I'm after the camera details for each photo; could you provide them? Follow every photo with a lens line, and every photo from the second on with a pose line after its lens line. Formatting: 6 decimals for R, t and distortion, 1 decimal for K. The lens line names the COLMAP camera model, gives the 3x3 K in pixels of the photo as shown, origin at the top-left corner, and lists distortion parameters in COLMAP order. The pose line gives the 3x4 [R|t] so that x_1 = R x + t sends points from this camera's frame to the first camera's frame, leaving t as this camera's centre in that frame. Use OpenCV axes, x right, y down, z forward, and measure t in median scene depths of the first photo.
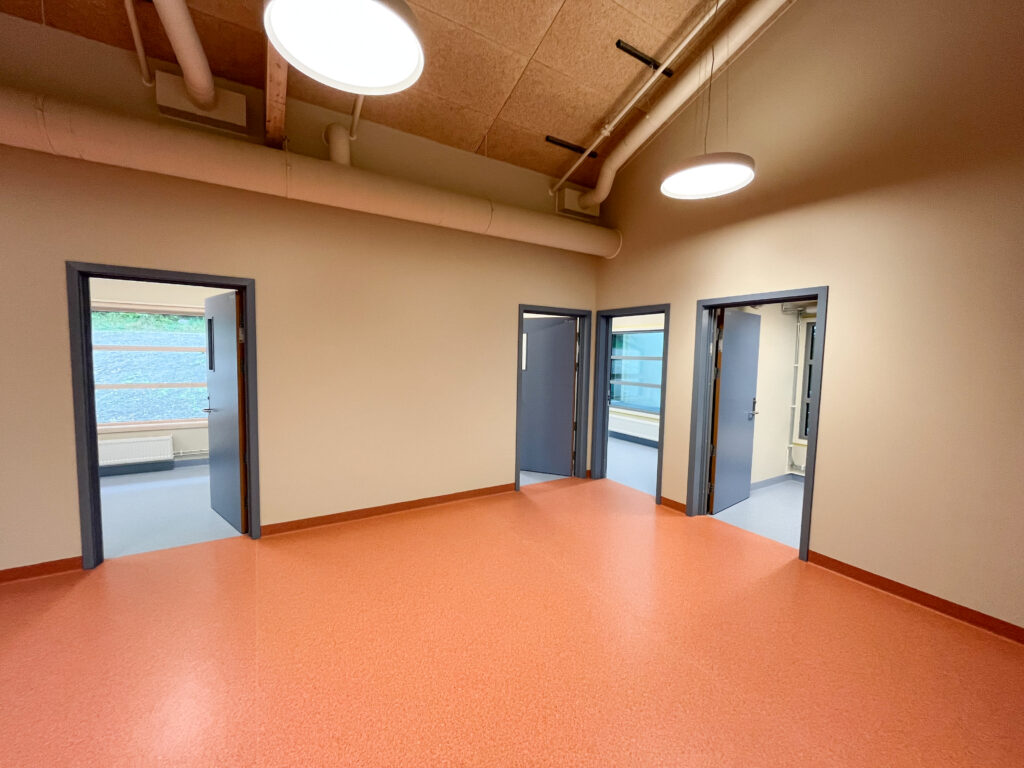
lens RADIAL K [[411.9, 0, 512.0], [0, 411.9, 384.0], [0, 0, 1]] dist [-0.003245, -0.000409]
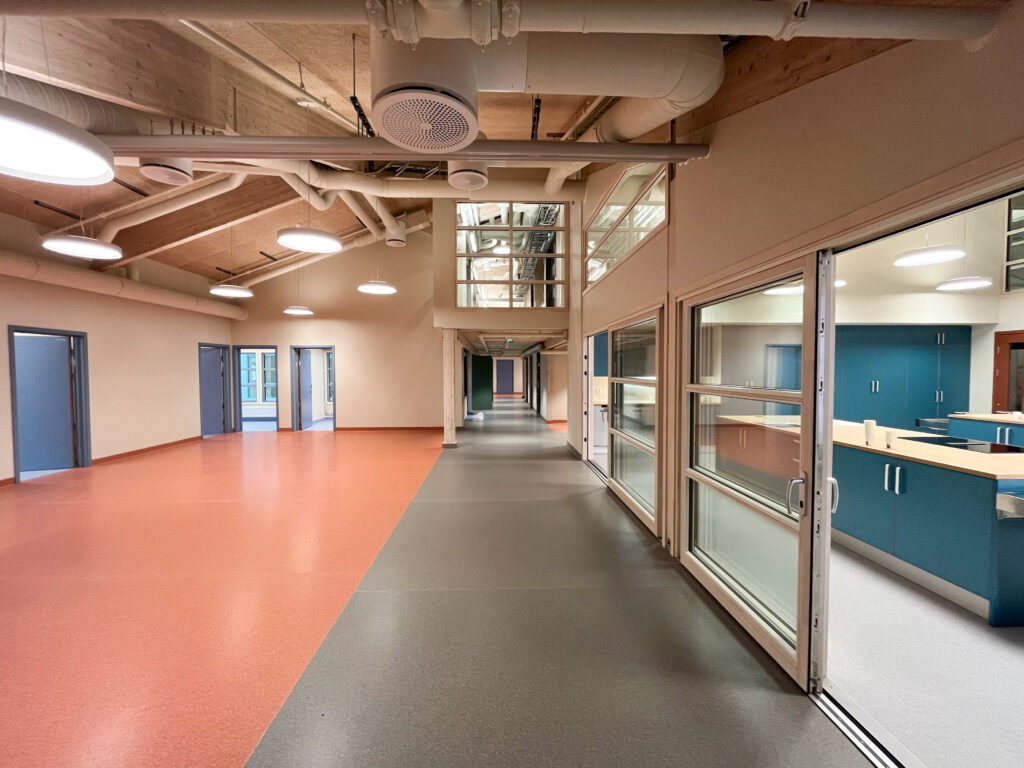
lens RADIAL K [[411.9, 0, 512.0], [0, 411.9, 384.0], [0, 0, 1]] dist [-0.003245, -0.000409]
pose [[0.483143, -0.051820, 0.874007, -0.968310], [0.076992, 0.996894, 0.016545, 0.083894], [-0.872150, 0.059298, 0.485632, -1.222358]]
